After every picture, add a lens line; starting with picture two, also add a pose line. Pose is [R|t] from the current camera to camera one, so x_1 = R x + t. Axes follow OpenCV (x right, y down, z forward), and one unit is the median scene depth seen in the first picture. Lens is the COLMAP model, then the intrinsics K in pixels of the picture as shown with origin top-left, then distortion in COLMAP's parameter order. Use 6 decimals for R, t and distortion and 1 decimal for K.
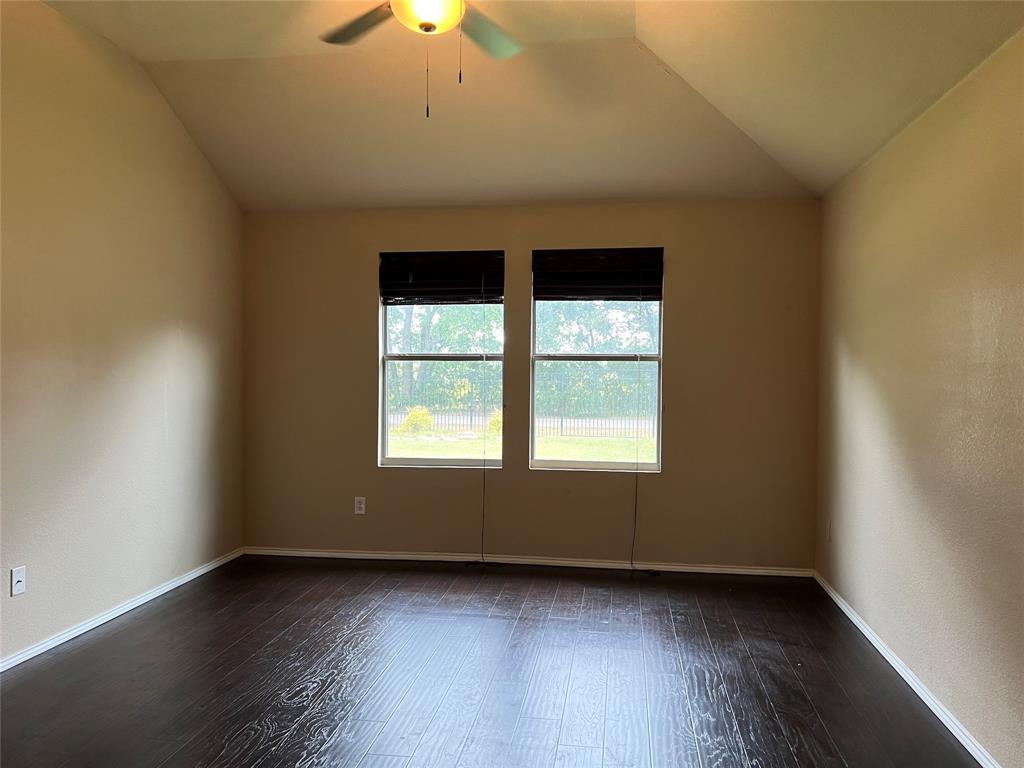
lens RADIAL K [[779.0, 0, 516.3], [0, 779.0, 383.6], [0, 0, 1]] dist [0.041976, -0.032501]
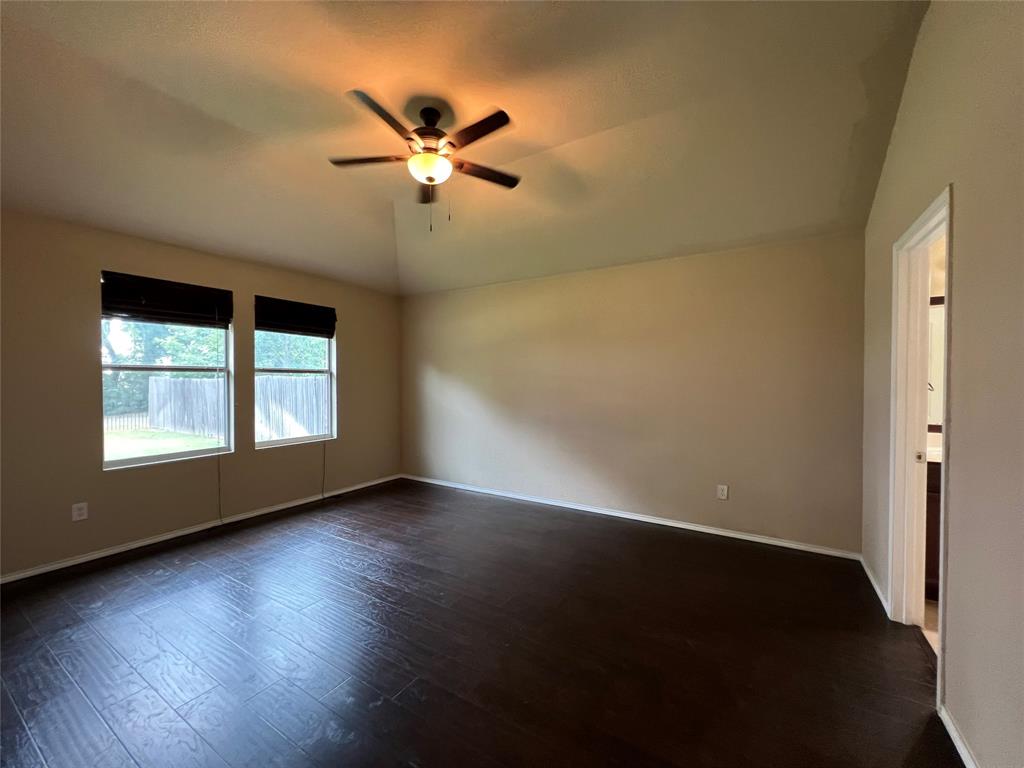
lens RADIAL K [[409.1, 0, 520.2], [0, 409.1, 383.5], [0, 0, 1]] dist [0.000098, 0.000464]
pose [[0.398351, -0.014647, 0.917116, -0.471290], [0.025446, 0.999664, 0.004913, -0.000344], [-0.916880, 0.021380, 0.398590, 0.258054]]
